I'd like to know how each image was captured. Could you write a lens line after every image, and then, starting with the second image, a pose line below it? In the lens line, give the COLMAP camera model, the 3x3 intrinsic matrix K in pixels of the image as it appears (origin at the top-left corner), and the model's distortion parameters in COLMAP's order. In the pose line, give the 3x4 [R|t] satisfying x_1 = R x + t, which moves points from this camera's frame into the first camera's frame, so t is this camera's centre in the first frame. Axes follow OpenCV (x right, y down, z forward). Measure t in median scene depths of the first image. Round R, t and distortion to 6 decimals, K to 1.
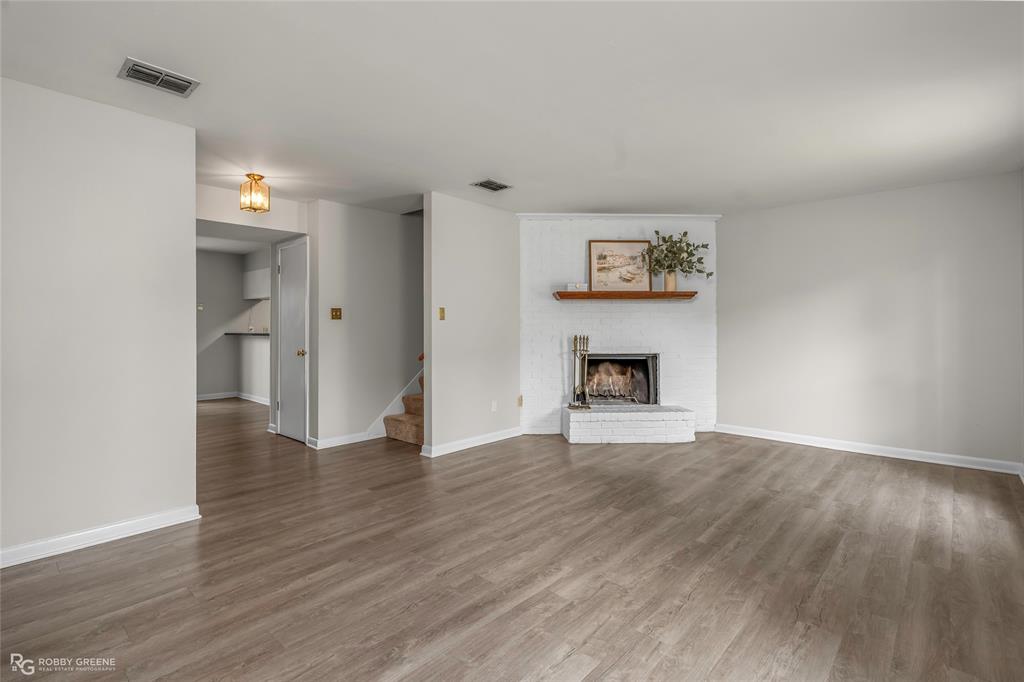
lens RADIAL K [[486.9, 0, 507.2], [0, 486.9, 326.9], [0, 0, 1]] dist [-0.003382, 0.000276]
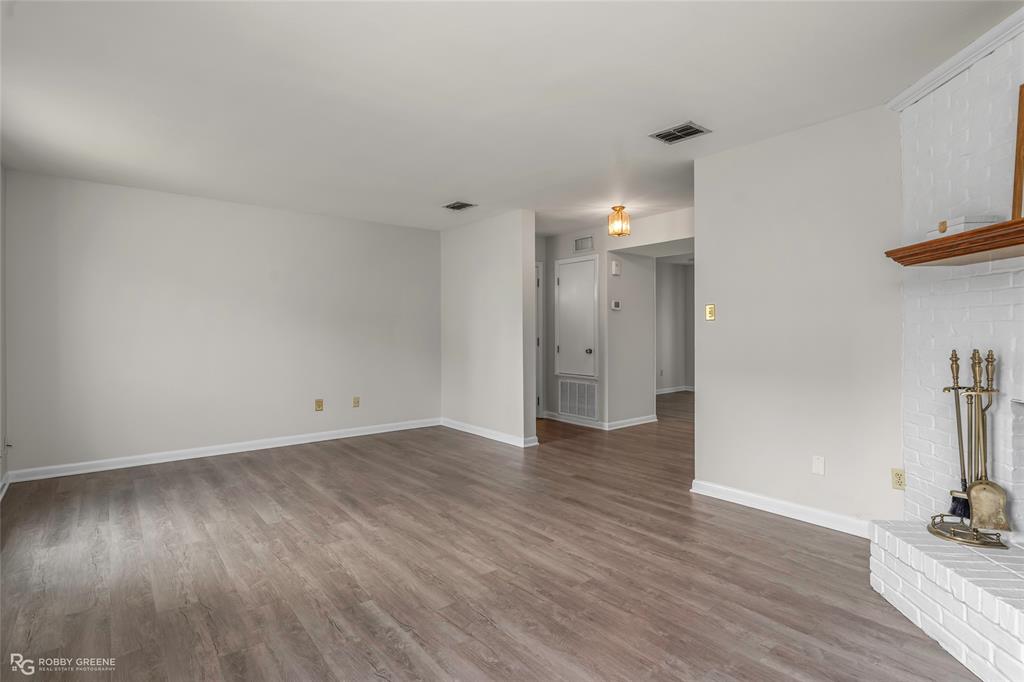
lens RADIAL K [[505.8, 0, 508.8], [0, 505.8, 328.1], [0, 0, 1]] dist [-0.005521, 0.000113]
pose [[-0.151104, -0.003757, -0.988511, 1.004653], [0.001581, 0.999991, -0.004042, 0.001394], [0.988517, -0.002174, -0.151097, 1.160236]]
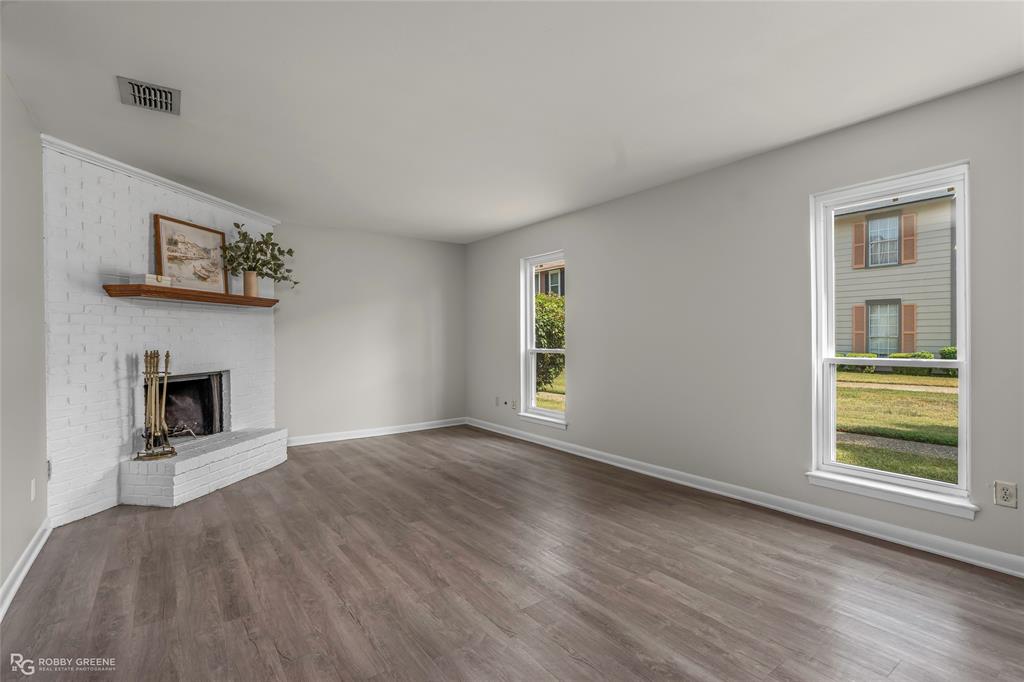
lens RADIAL K [[484.5, 0, 512.0], [0, 484.5, 341.0], [0, 0, 1]] dist [-0.003568, 0.000114]
pose [[0.200352, -0.009616, 0.979677, -0.694571], [0.008139, 0.999934, 0.008150, 0.003573], [-0.979690, 0.006341, 0.200417, 0.616978]]
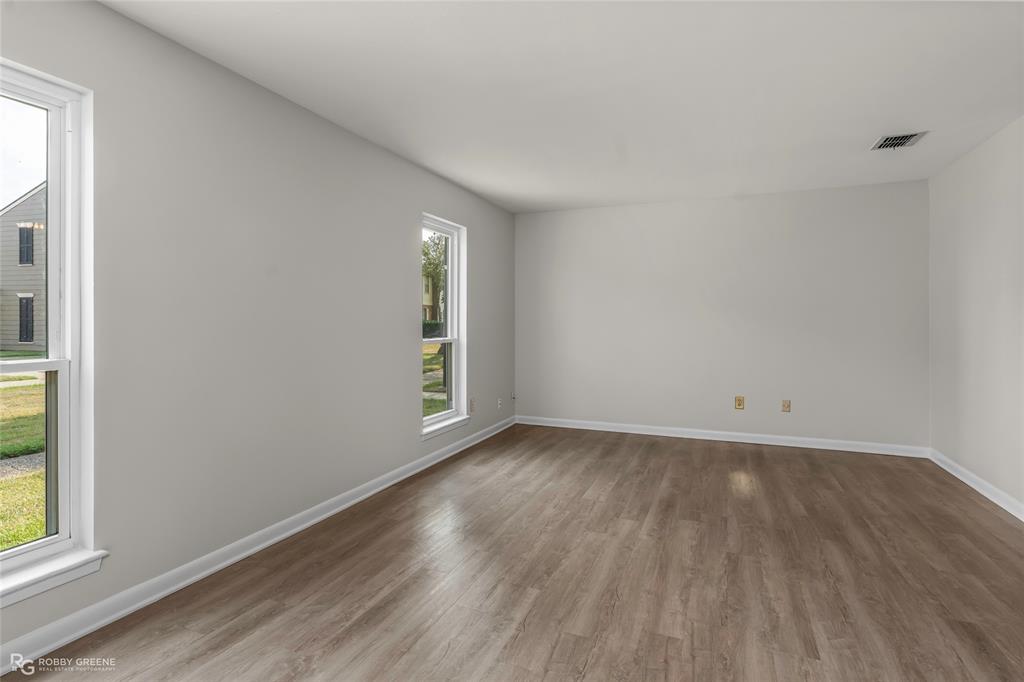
lens RADIAL K [[505.8, 0, 508.8], [0, 505.8, 328.1], [0, 0, 1]] dist [-0.005521, 0.000113]
pose [[-0.942792, 0.004286, -0.333354, 0.611314], [0.000531, 0.999935, 0.011355, 0.001272], [0.333381, 0.010528, -0.942733, 1.514711]]
